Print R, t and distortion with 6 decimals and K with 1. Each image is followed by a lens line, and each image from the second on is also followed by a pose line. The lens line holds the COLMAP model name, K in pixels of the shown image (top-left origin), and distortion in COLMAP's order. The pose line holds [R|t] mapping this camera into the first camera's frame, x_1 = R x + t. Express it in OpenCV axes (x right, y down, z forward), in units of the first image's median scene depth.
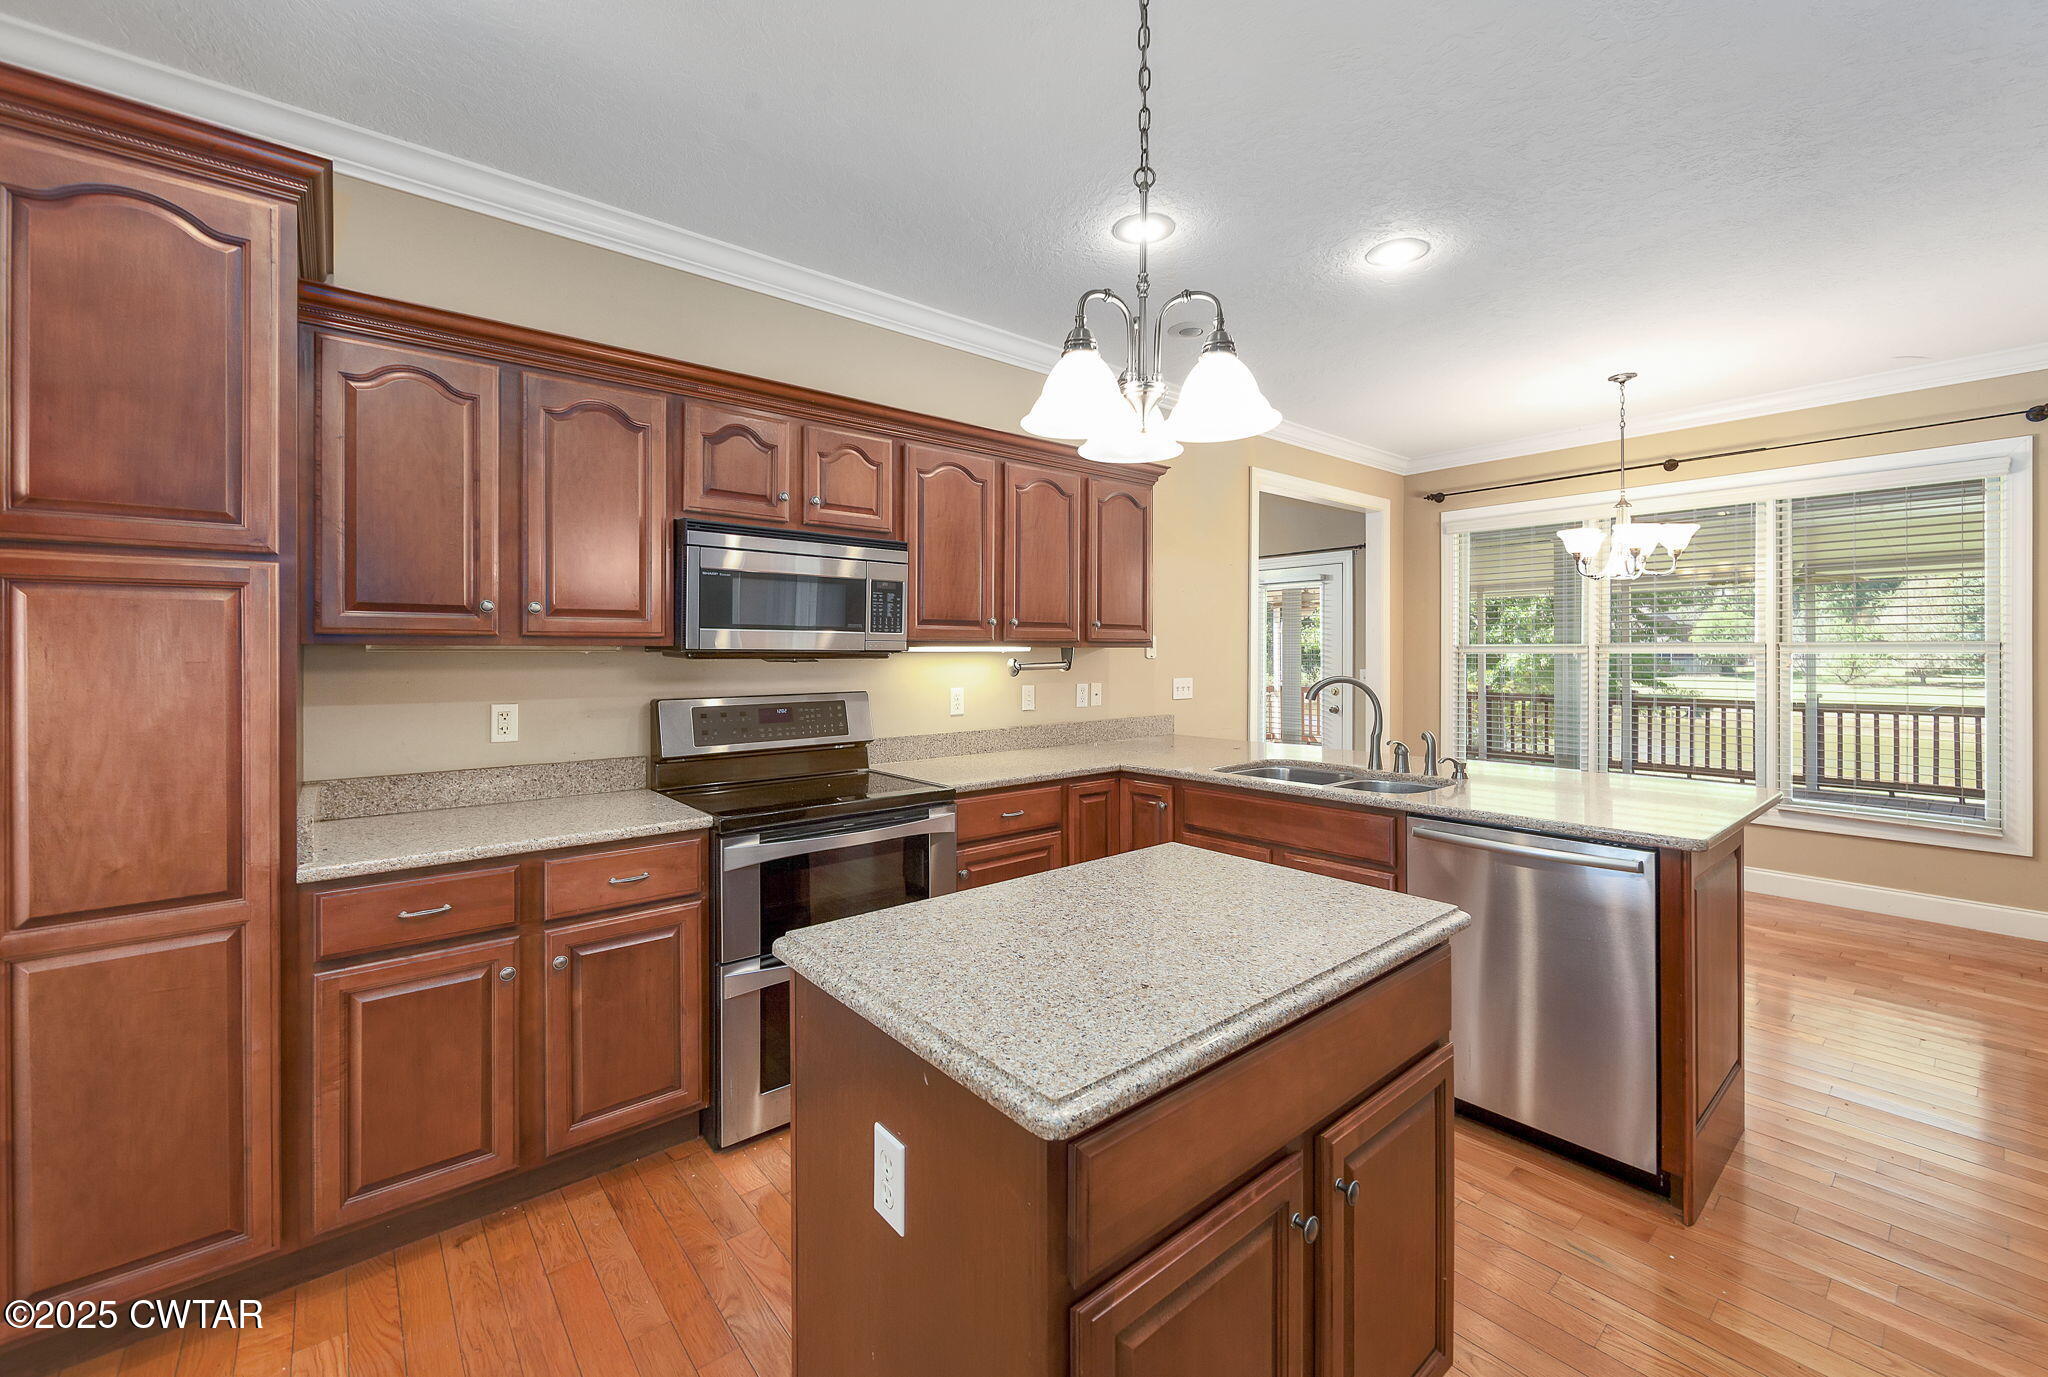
lens RADIAL K [[825.6, 0, 1025.7], [0, 825.6, 660.0], [0, 0, 1]] dist [-0.001423, -0.000315]
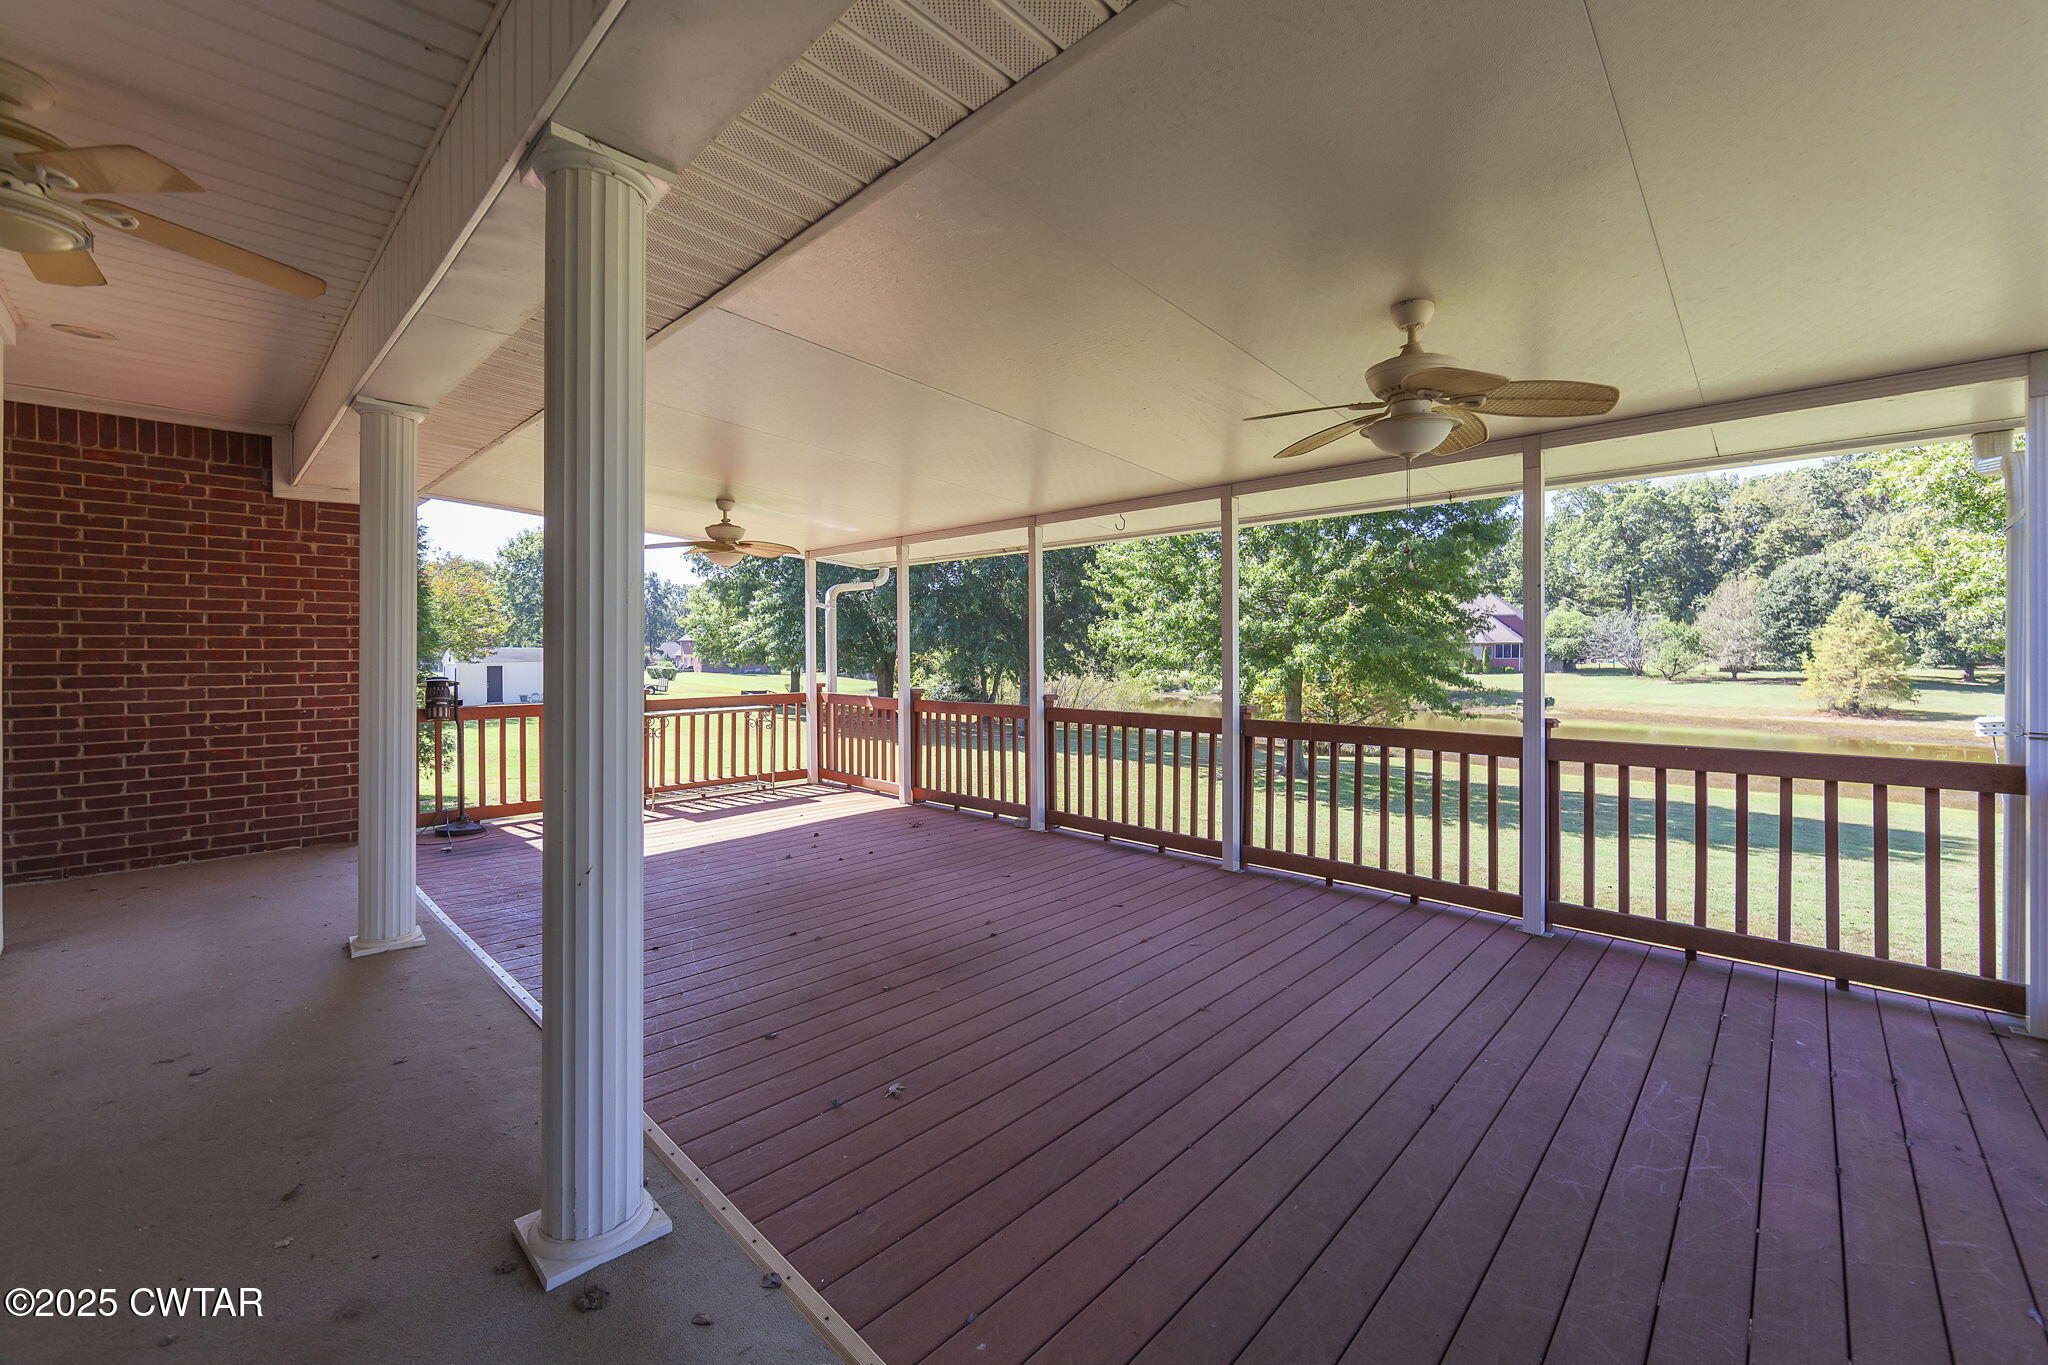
lens RADIAL K [[820.2, 0, 1024.8], [0, 820.2, 662.2], [0, 0, 1]] dist [-0.001179, -0.000559]
pose [[0.993395, 0.001456, 0.114737, 0.664514], [-0.002398, 0.999965, 0.008070, 0.007322], [-0.114722, -0.008292, 0.993363, 0.623792]]
